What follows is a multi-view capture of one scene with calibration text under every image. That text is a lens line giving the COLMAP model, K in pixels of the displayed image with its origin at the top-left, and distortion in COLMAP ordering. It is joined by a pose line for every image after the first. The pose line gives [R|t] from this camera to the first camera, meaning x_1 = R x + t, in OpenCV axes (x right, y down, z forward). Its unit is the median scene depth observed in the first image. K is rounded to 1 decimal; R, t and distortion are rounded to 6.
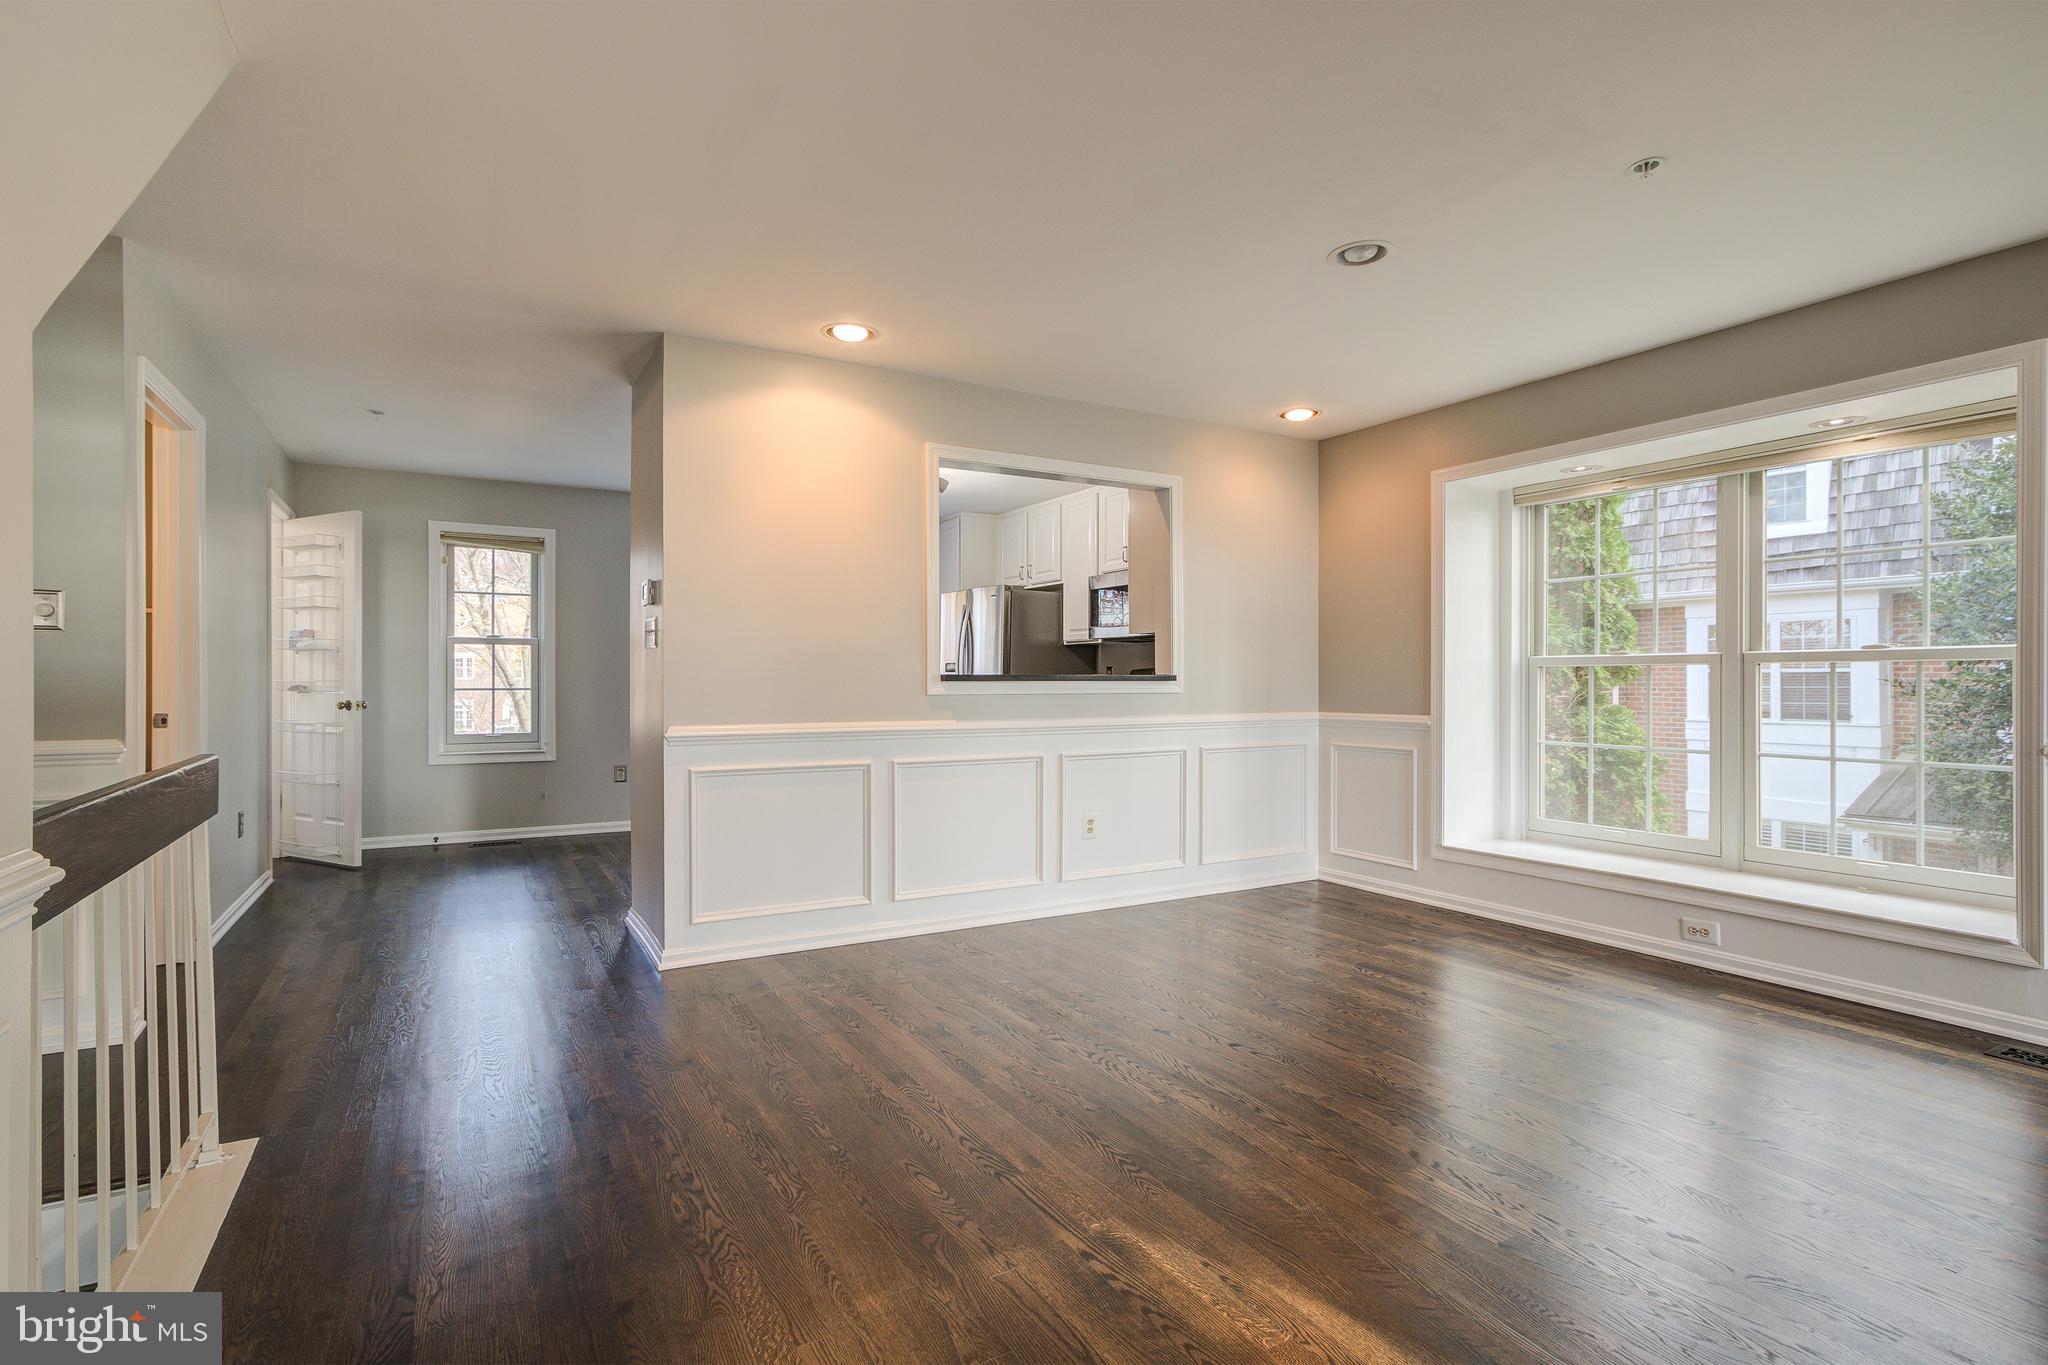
lens RADIAL K [[997.5, 0, 987.7], [0, 997.5, 679.6], [0, 0, 1]] dist [-0.027098, 0.000062]
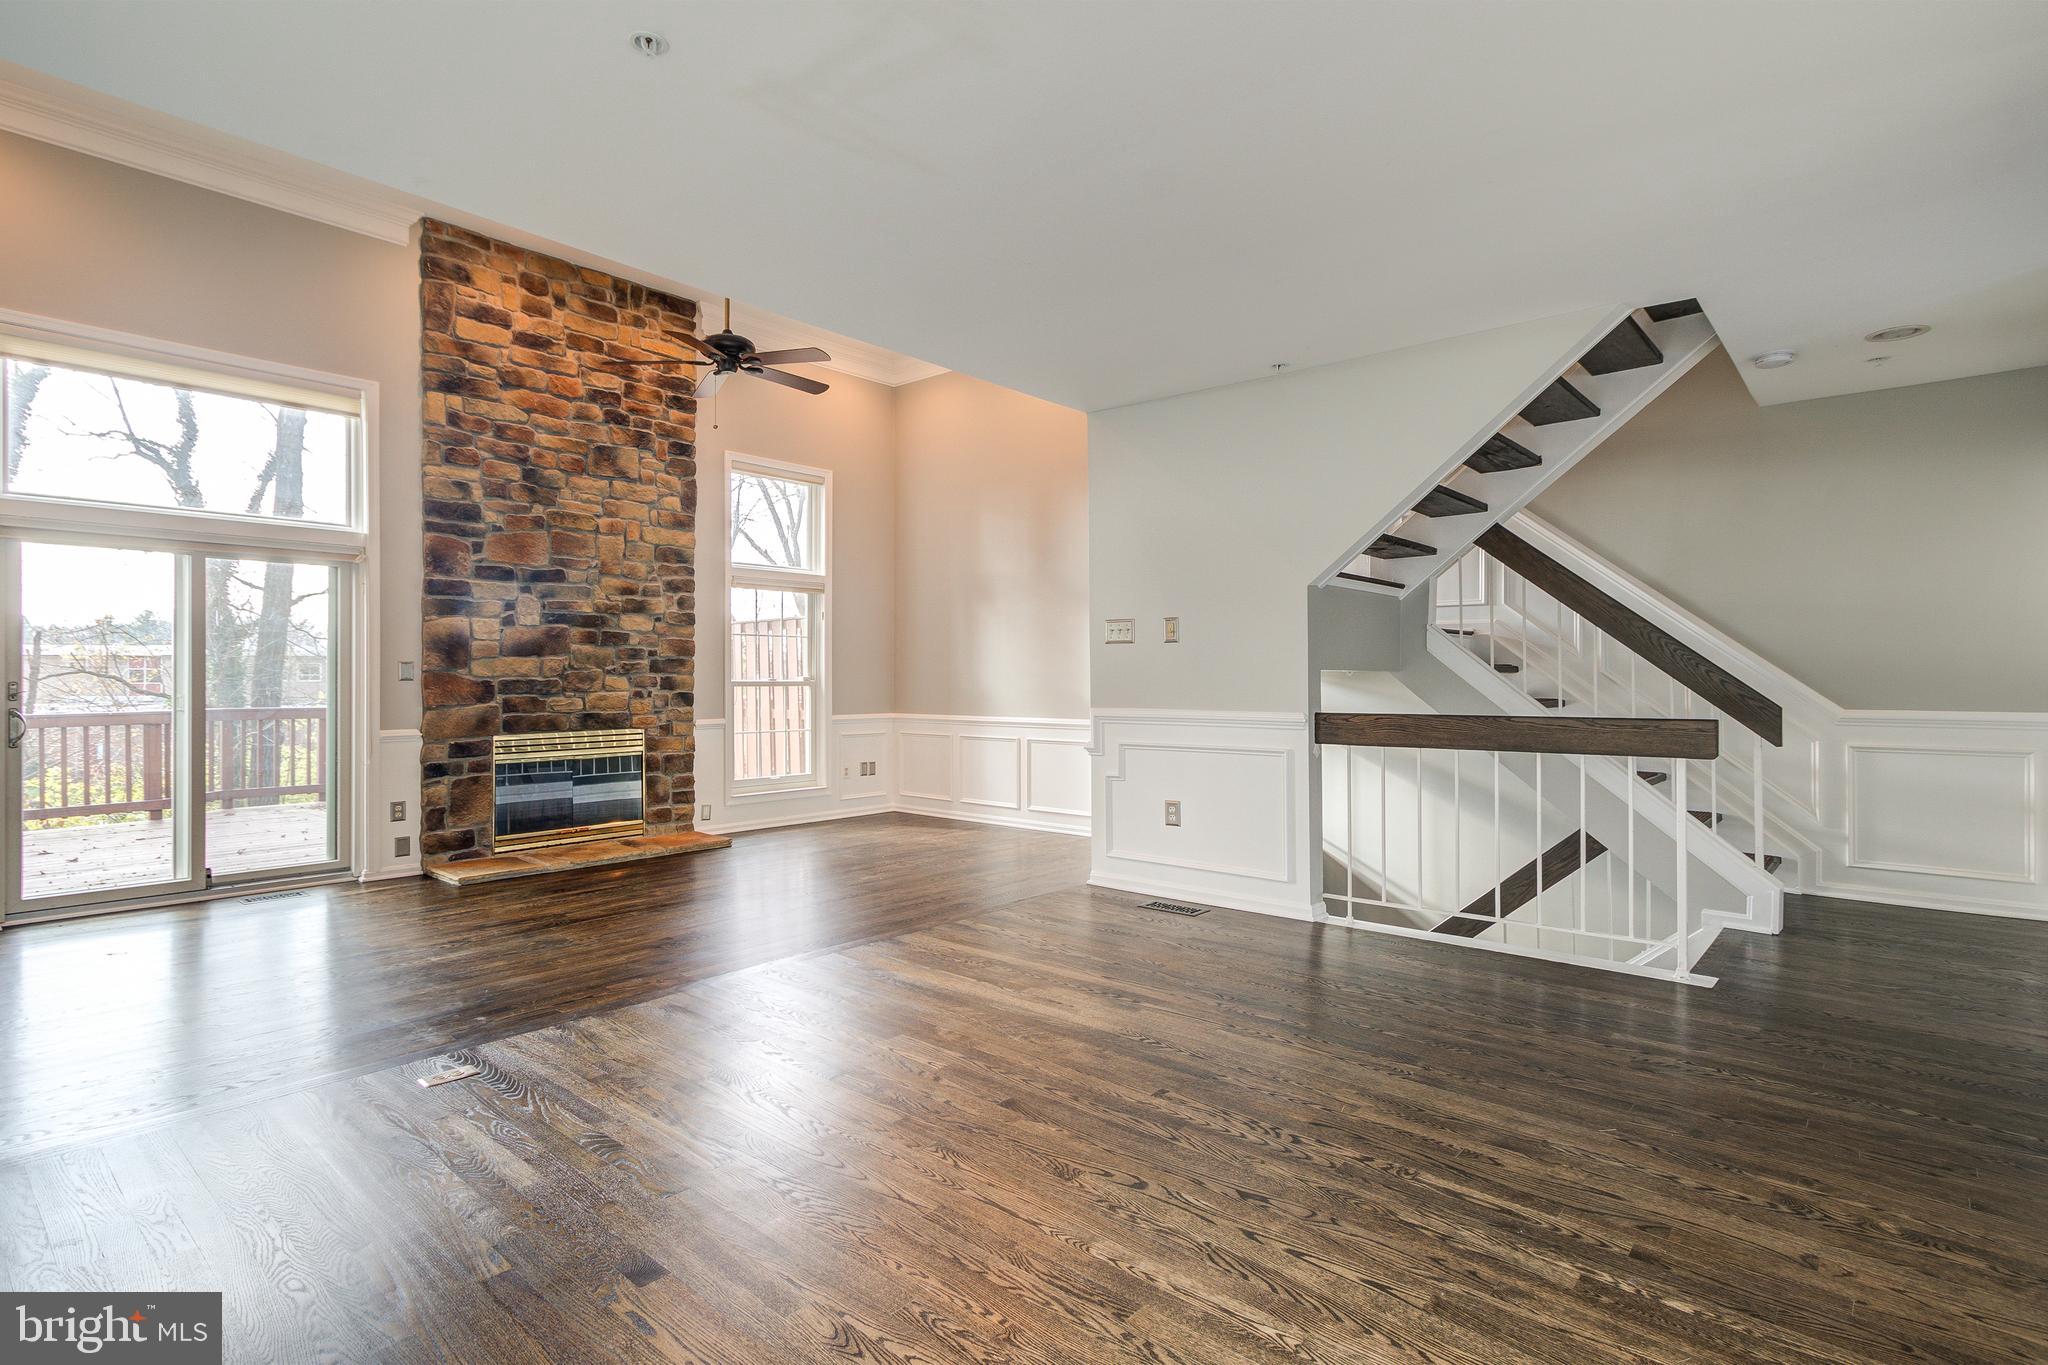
lens RADIAL K [[1043.0, 0, 1016.6], [0, 1043.0, 682.5], [0, 0, 1]] dist [0.004772, 0.001233]
pose [[-0.933539, -0.003510, -0.358458, 0.368014], [-0.004955, 0.999983, 0.003113, 0.003507], [0.358441, 0.004682, -0.933541, 1.010606]]
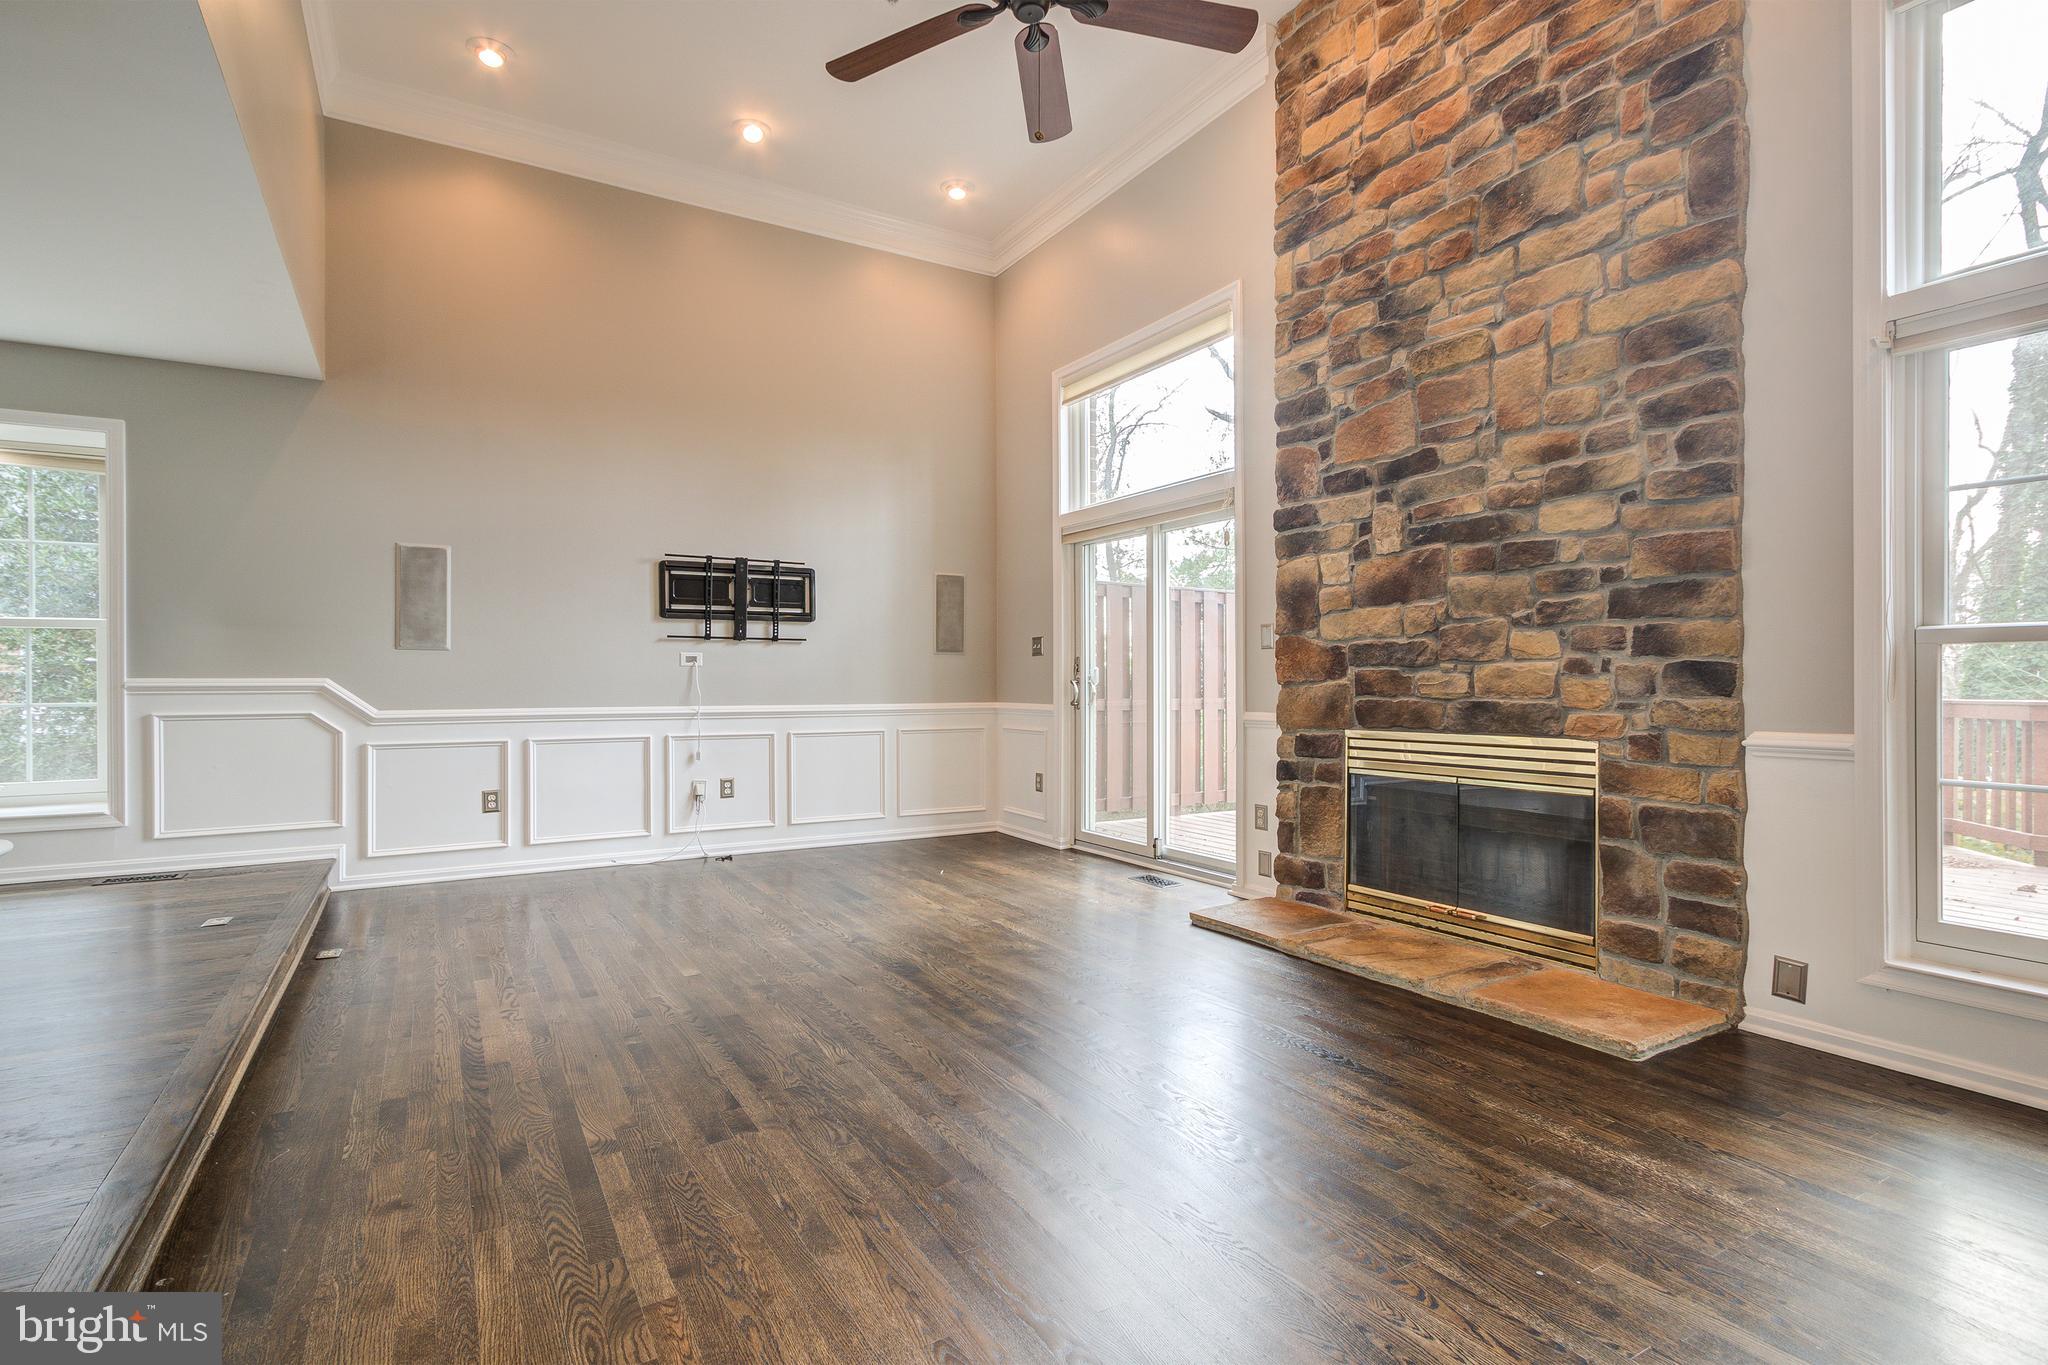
lens RADIAL K [[993.2, 0, 1024.0], [0, 993.2, 682.5], [0, 0, 1]] dist [-0.000574, 0.013016]
pose [[-0.041610, -0.007241, 0.999108, -0.336682], [-0.000007, 0.999974, 0.007247, 0.034694], [-0.999134, 0.000294, -0.041609, -0.217605]]
